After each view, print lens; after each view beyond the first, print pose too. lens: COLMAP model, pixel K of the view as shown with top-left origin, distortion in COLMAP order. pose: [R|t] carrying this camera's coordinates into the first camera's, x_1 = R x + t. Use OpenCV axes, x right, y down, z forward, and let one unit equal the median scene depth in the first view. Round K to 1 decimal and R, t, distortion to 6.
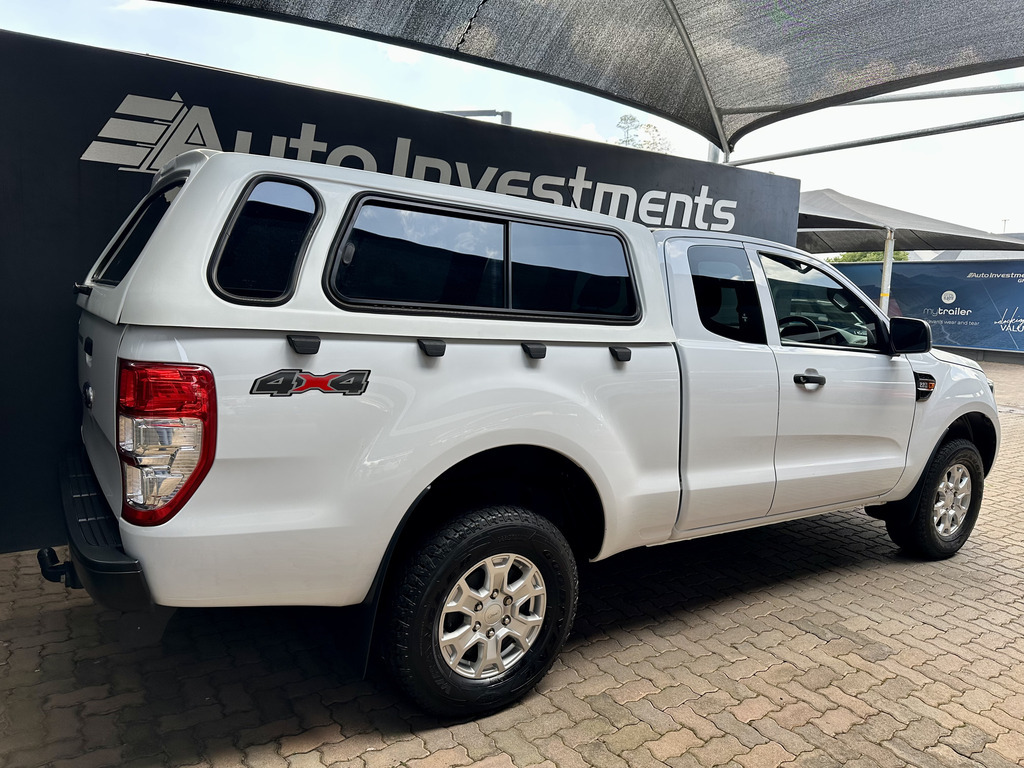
lens RADIAL K [[724.5, 0, 512.1], [0, 724.5, 393.6], [0, 0, 1]] dist [0.042050, -0.047165]
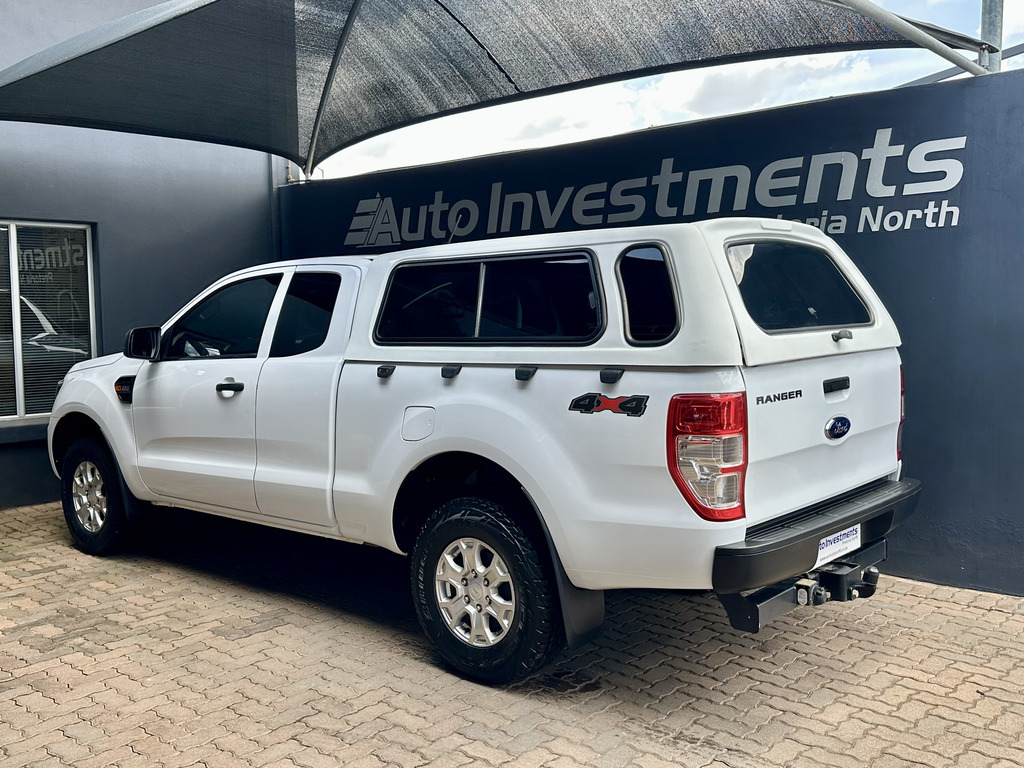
lens RADIAL K [[978.5, 0, 497.9], [0, 978.5, 386.8], [0, 0, 1]] dist [0.023672, 0.000000]
pose [[0.232940, 0.037524, -0.971767, 1.603176], [-0.114447, 0.993369, 0.010924, -0.058680], [0.965733, 0.108672, 0.235690, 0.801962]]
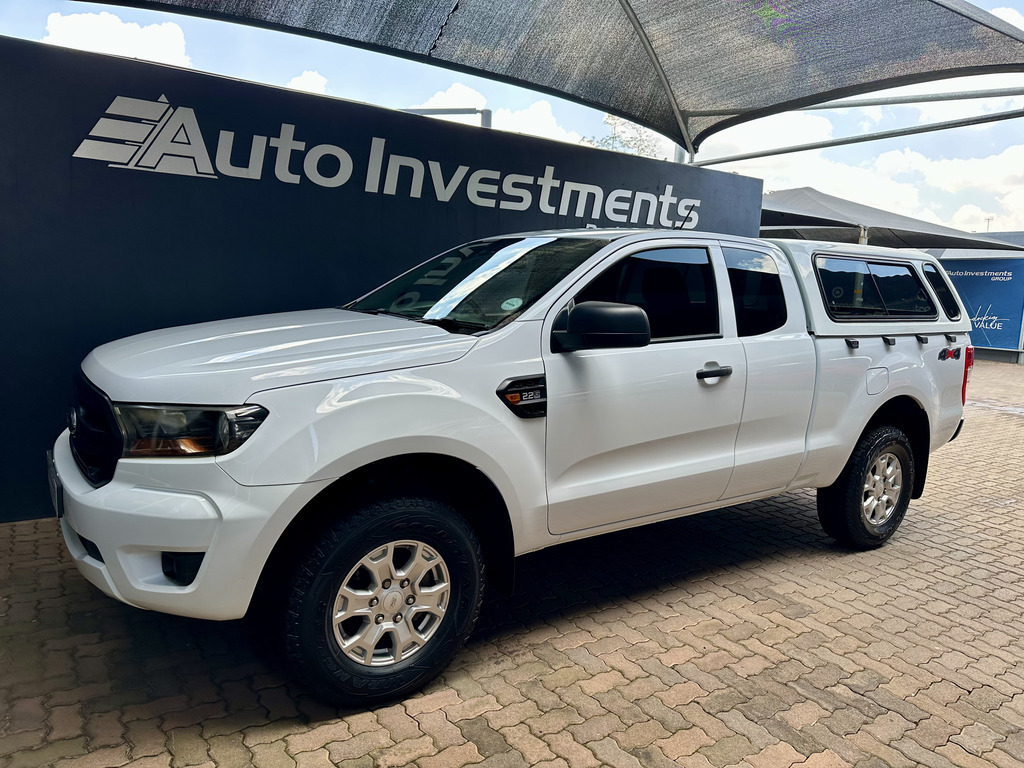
lens RADIAL K [[724.5, 0, 510.1], [0, 724.5, 393.8], [0, 0, 1]] dist [0.042050, -0.047165]
pose [[0.999917, 0.005713, 0.011538, 0.038747], [-0.005791, 0.999961, 0.006718, 0.015820], [-0.011499, -0.006785, 0.999911, -0.077891]]
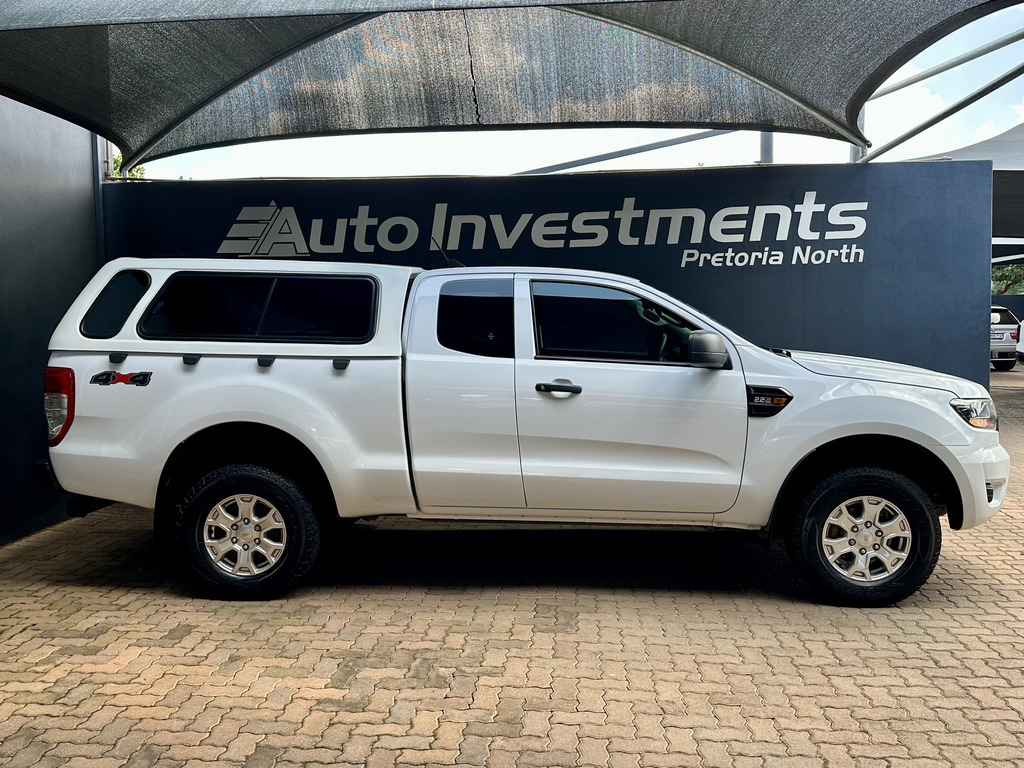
lens RADIAL K [[907.6, 0, 507.3], [0, 907.6, 388.9], [0, 0, 1]] dist [0.087795, -0.011404]
pose [[0.792087, -0.007046, -0.610367, 1.032221], [-0.041423, 0.997008, -0.065264, 0.065933], [0.609001, 0.076979, 0.789425, -0.136010]]
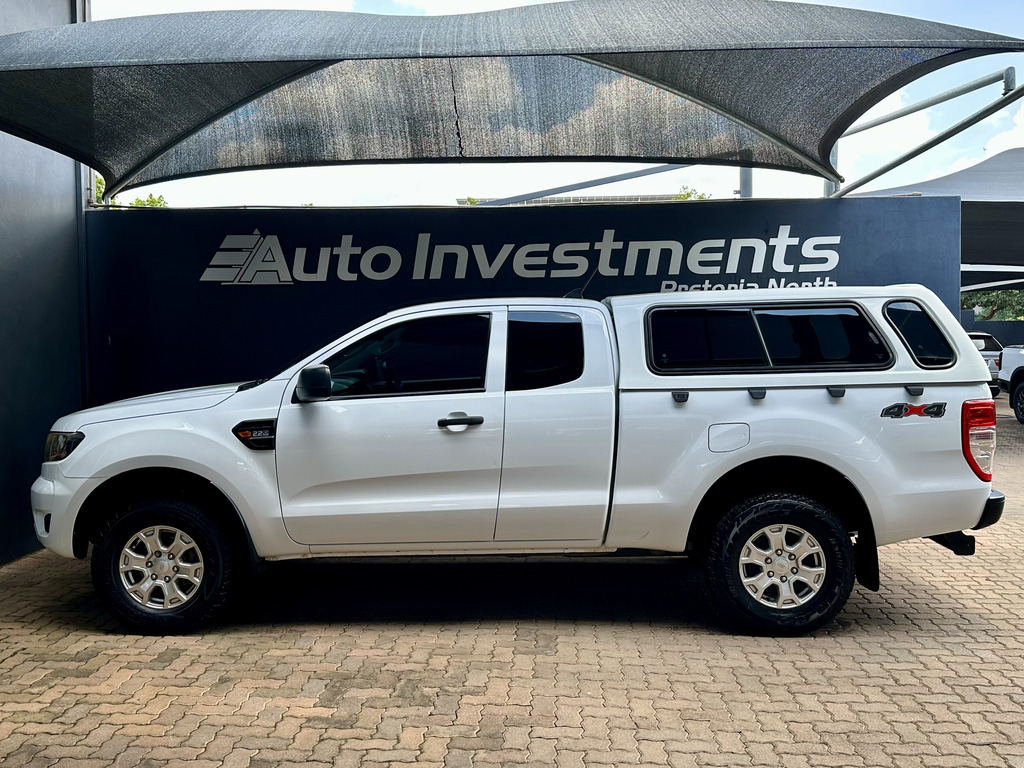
lens RADIAL K [[938.2, 0, 509.2], [0, 938.2, 396.8], [0, 0, 1]] dist [0.091427, 0.000000]
pose [[0.806577, -0.014533, -0.590951, 1.079509], [-0.043298, 0.995560, -0.083579, 0.064395], [0.589541, 0.093000, 0.802366, -0.204435]]
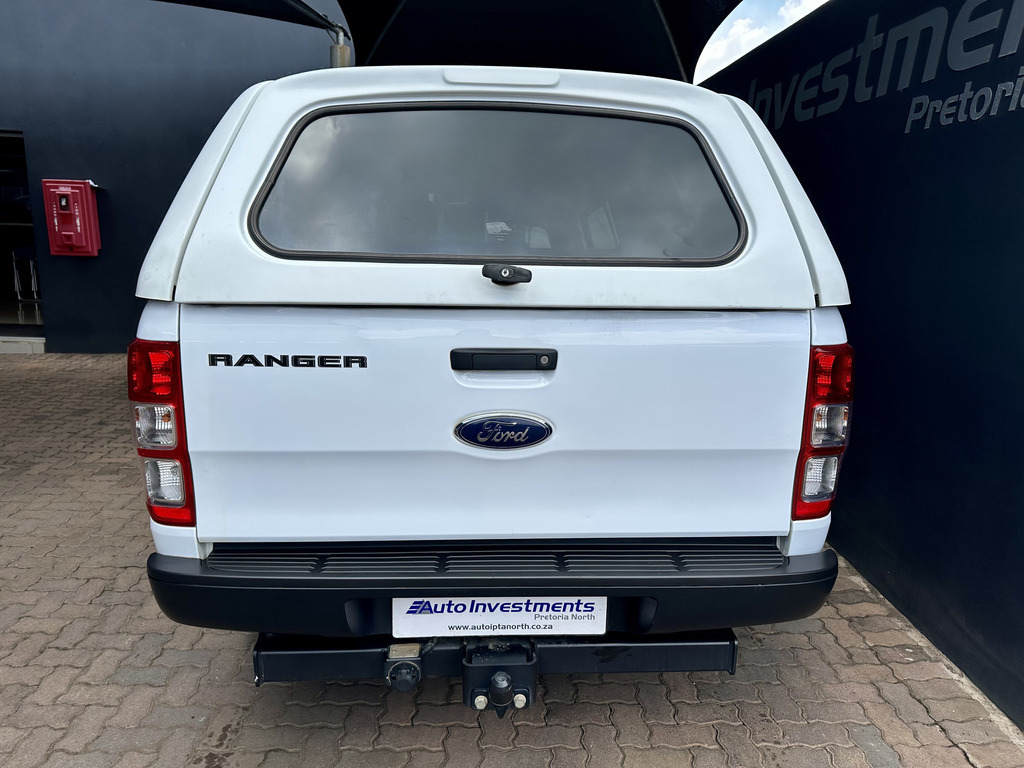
lens RADIAL K [[724.5, 0, 515.5], [0, 724.5, 383.3], [0, 0, 1]] dist [0.042050, -0.047165]
pose [[-0.519275, 0.135531, -0.843792, 1.091745], [-0.169289, 0.951466, 0.257007, -0.183725], [0.837672, 0.276302, -0.471128, 1.556063]]
